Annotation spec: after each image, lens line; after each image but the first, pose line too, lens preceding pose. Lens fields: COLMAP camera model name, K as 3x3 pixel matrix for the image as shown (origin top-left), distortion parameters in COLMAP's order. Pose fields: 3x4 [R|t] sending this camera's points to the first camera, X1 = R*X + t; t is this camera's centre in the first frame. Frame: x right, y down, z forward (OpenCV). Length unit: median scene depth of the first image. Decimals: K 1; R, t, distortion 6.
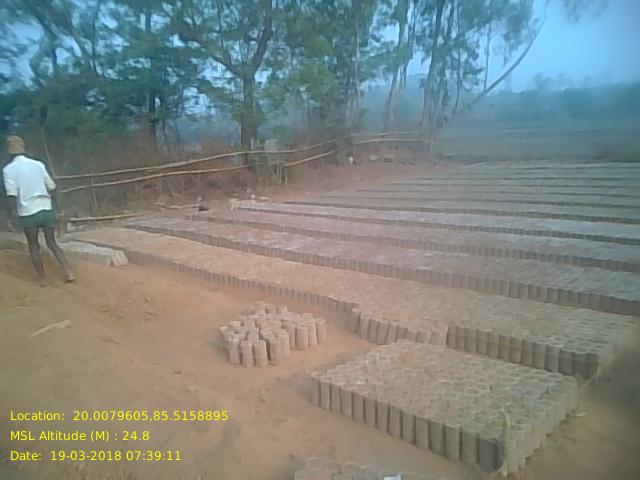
lens RADIAL K [[538.4, 0, 307.0], [0, 538.4, 261.8], [0, 0, 1]] dist [0.060895, -0.174742]
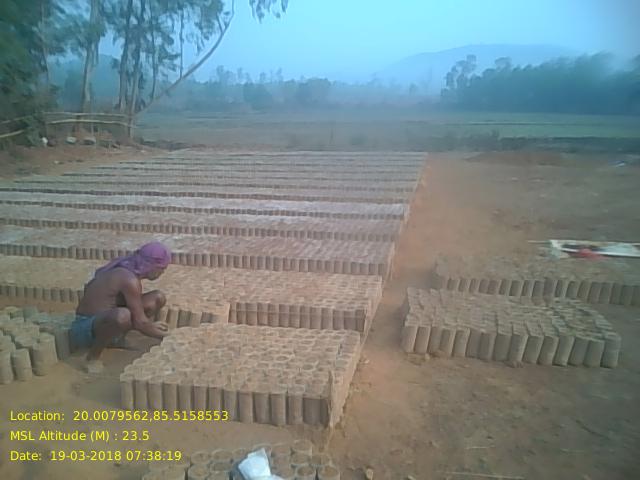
lens RADIAL K [[541.2, 0, 317.6], [0, 541.2, 256.4], [0, 0, 1]] dist [0.060620, -0.177278]
pose [[0.842370, -0.078183, 0.533199, -0.044870], [0.071567, 0.996886, 0.033109, 0.003010], [-0.534127, 0.010269, 0.845342, 0.017126]]
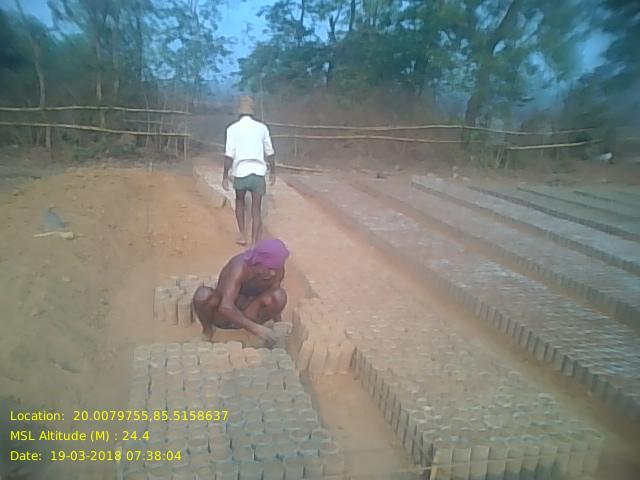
lens RADIAL K [[538.4, 0, 307.0], [0, 538.4, 261.8], [0, 0, 1]] dist [0.060895, -0.174742]
pose [[0.842343, 0.262566, -0.470657, 0.182095], [-0.236899, 0.964793, 0.114248, -0.028039], [0.484084, 0.015262, 0.874888, 0.082876]]
